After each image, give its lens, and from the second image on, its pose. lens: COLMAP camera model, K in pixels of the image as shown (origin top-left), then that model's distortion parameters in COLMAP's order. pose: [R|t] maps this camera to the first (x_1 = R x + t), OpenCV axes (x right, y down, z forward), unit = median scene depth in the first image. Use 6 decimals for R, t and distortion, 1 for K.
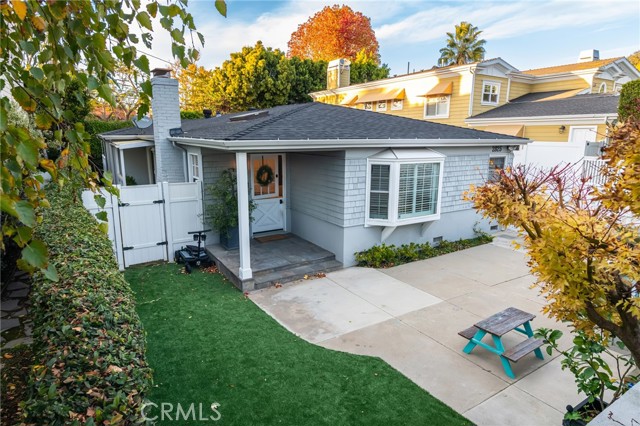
lens RADIAL K [[386.4, 0, 315.9], [0, 386.4, 212.9], [0, 0, 1]] dist [0.019670, -0.011671]
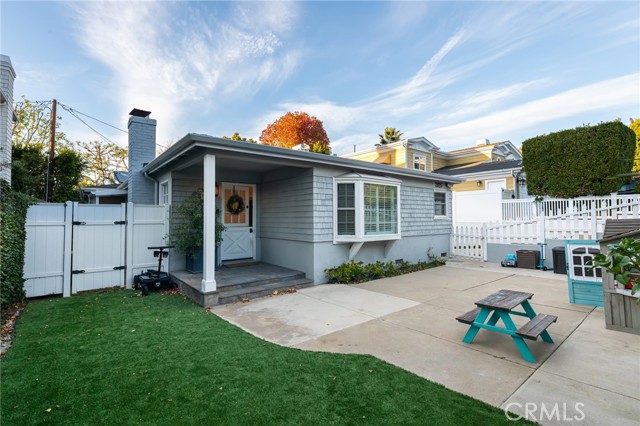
lens RADIAL K [[306.0, 0, 319.7], [0, 306.0, 211.0], [0, 0, 1]] dist [0.006688, -0.001508]
pose [[0.992026, -0.006479, 0.125866, -0.011217], [0.036297, 0.971052, -0.236095, 0.145403], [-0.120693, 0.238781, 0.963544, 0.205671]]
